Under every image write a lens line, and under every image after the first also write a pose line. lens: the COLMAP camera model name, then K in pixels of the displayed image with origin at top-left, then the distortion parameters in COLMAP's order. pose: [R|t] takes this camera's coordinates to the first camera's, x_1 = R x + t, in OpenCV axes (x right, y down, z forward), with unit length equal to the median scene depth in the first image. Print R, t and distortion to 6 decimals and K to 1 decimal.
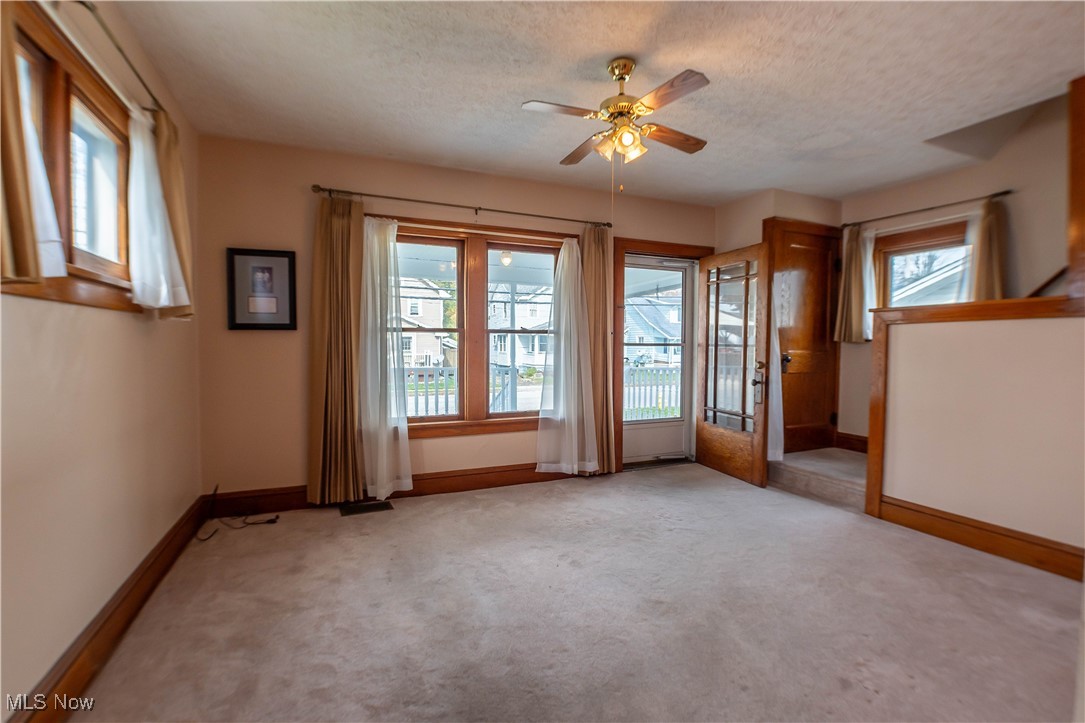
lens RADIAL K [[490.0, 0, 534.4], [0, 490.0, 359.3], [0, 0, 1]] dist [-0.035912, 0.000853]
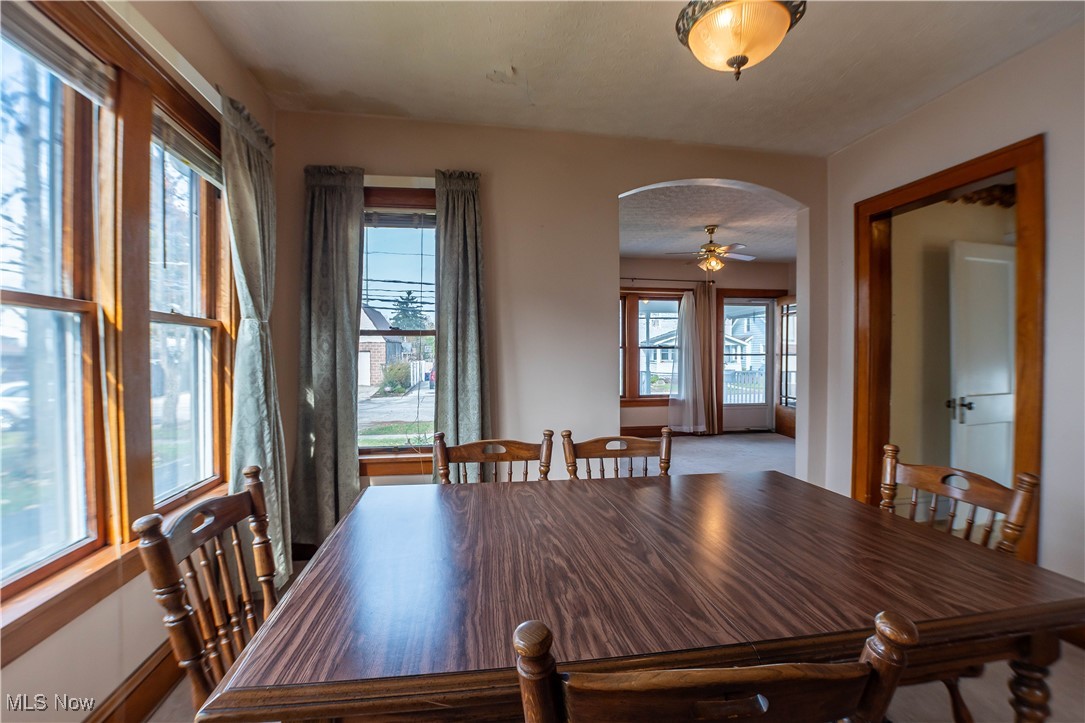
lens RADIAL K [[490.0, 0, 542.5], [0, 490.0, 362.2], [0, 0, 1]] dist [-0.035912, 0.000853]
pose [[0.974627, -0.001792, -0.223828, -0.042486], [-0.000552, 0.999946, -0.010410, 0.012890], [0.223835, 0.010270, 0.974573, -0.807262]]
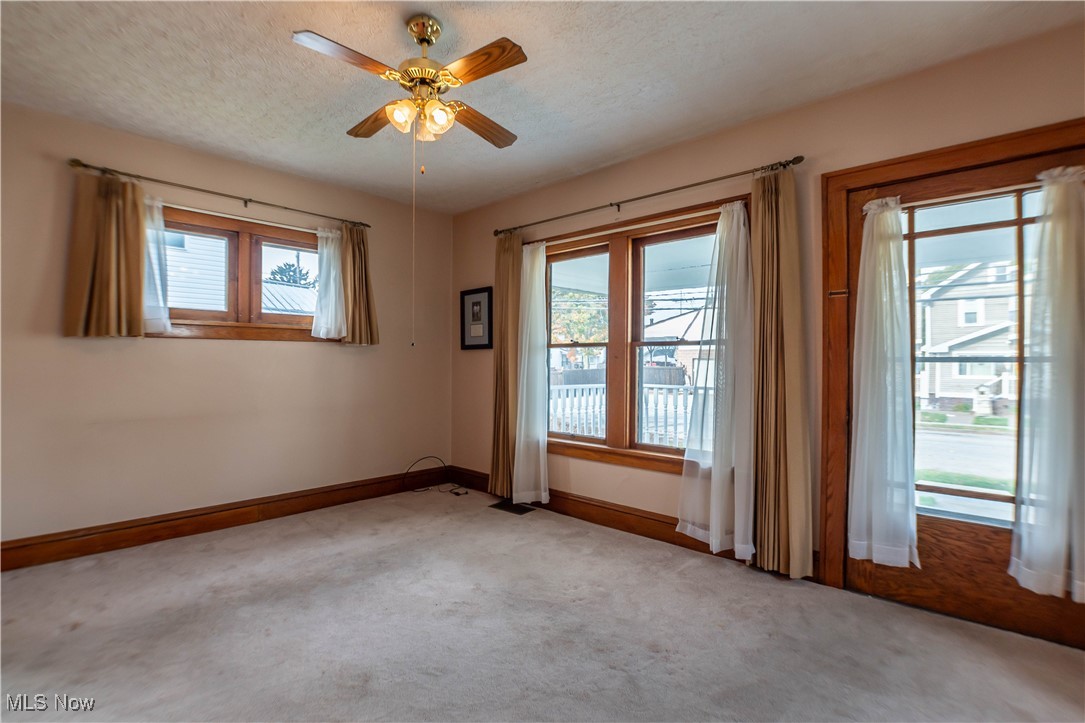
lens RADIAL K [[490.0, 0, 535.1], [0, 490.0, 363.7], [0, 0, 1]] dist [-0.035912, 0.000853]
pose [[0.402273, 0.002789, -0.915515, 0.643112], [-0.028522, 0.999548, -0.009487, -0.012011], [0.915075, 0.029928, 0.402171, 0.541524]]
